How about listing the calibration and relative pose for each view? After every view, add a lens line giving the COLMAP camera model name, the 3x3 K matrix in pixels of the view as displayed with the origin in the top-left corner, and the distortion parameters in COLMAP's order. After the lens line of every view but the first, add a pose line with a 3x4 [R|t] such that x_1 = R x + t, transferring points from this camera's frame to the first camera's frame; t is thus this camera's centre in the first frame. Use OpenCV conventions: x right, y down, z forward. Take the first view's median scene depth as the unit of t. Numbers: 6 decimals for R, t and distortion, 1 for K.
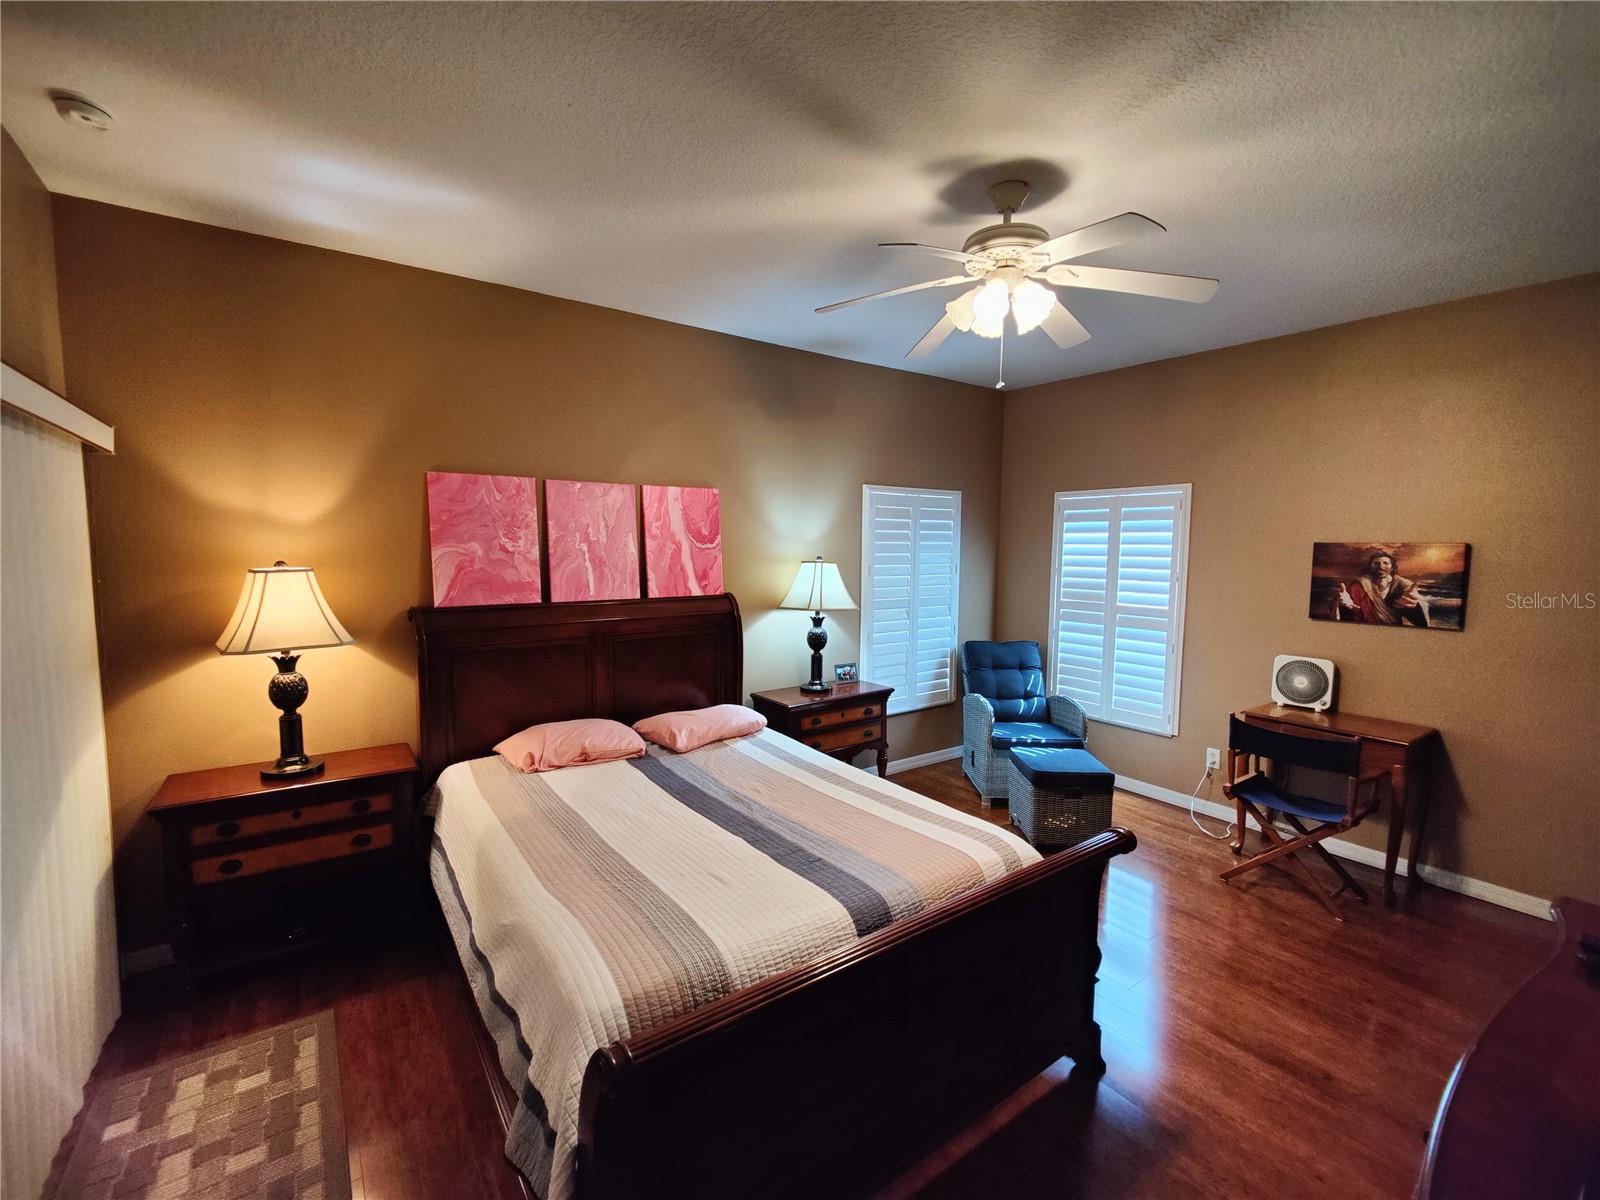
lens RADIAL K [[689.1, 0, 800.5], [0, 689.1, 597.5], [0, 0, 1]] dist [0.000546, 0.000035]
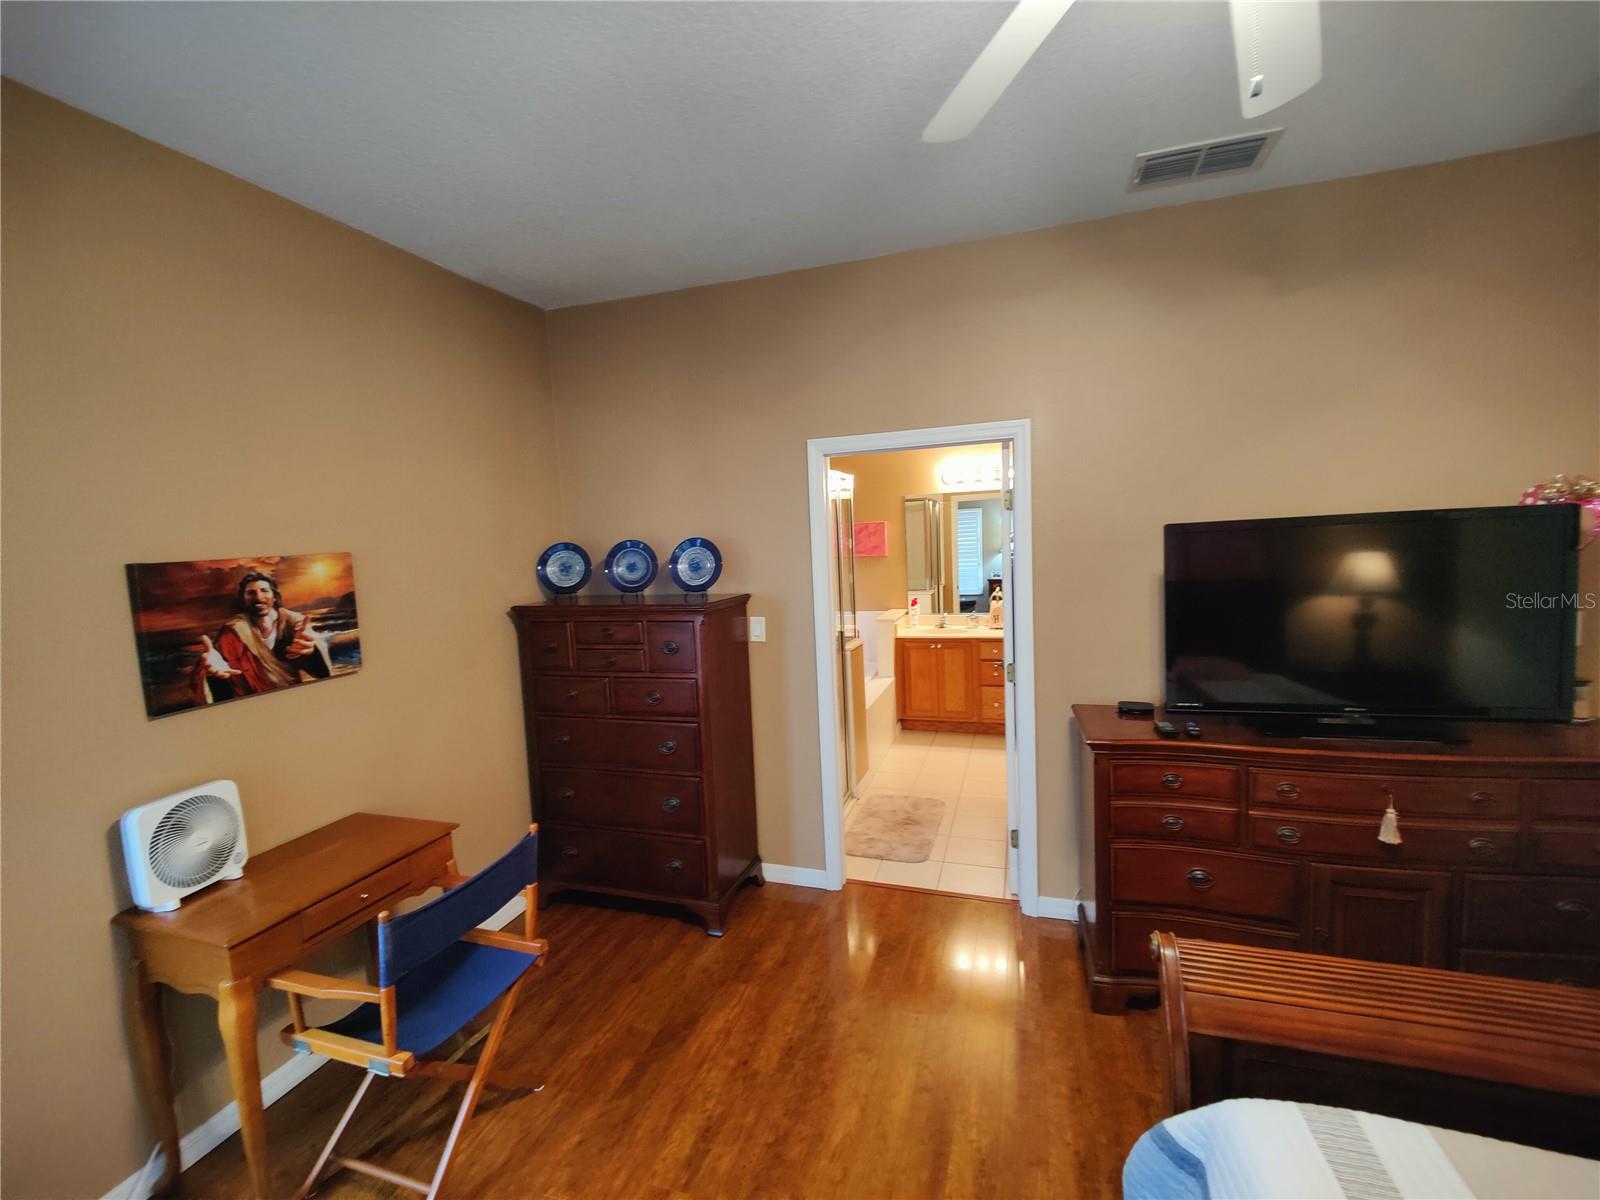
lens RADIAL K [[689.1, 0, 800.9], [0, 689.1, 594.2], [0, 0, 1]] dist [0.000546, 0.000035]
pose [[-0.582431, -0.056648, 0.810904, 0.080394], [0.106081, 0.983741, 0.144915, -0.084685], [-0.805929, 0.170425, -0.566951, 0.963014]]
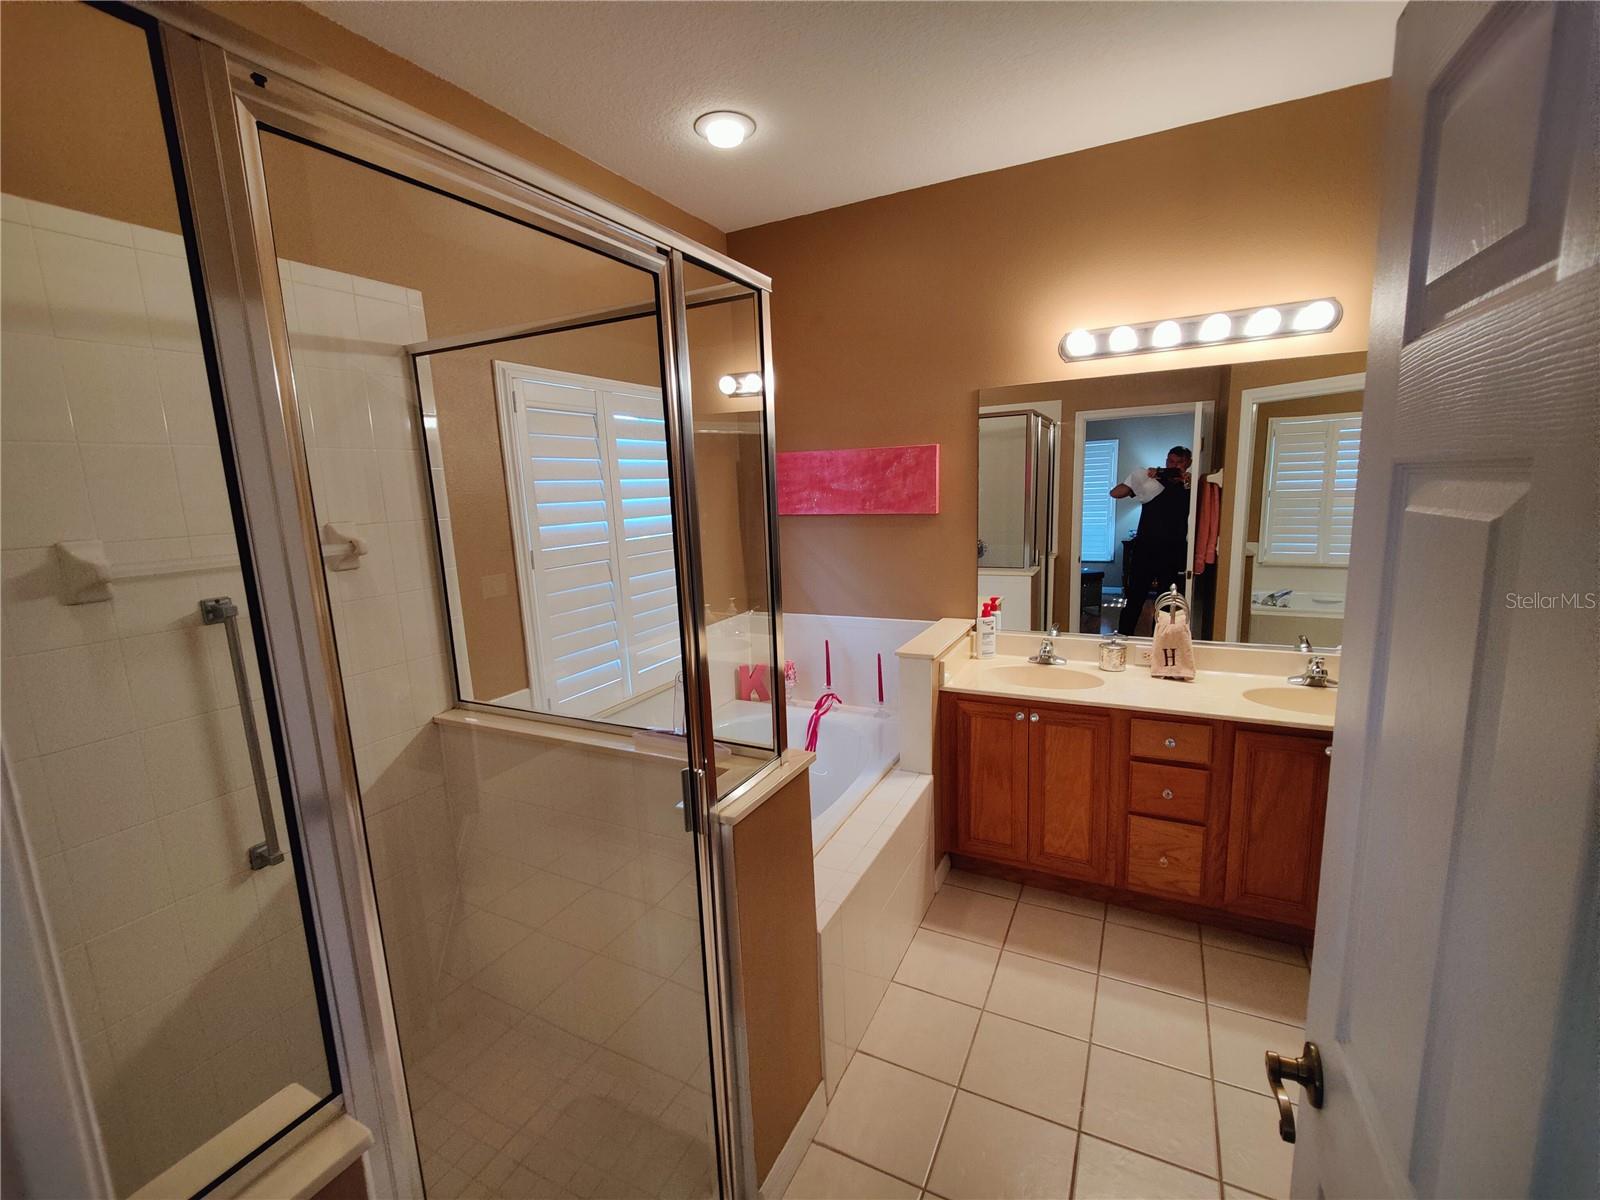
lens RADIAL K [[689.1, 0, 792.7], [0, 689.1, 600.3], [0, 0, 1]] dist [0.000546, 0.000035]
pose [[-0.442227, -0.141342, 0.885696, 0.262588], [0.114235, 0.970586, 0.211926, -0.059526], [-0.889598, 0.194897, -0.413073, 0.765081]]
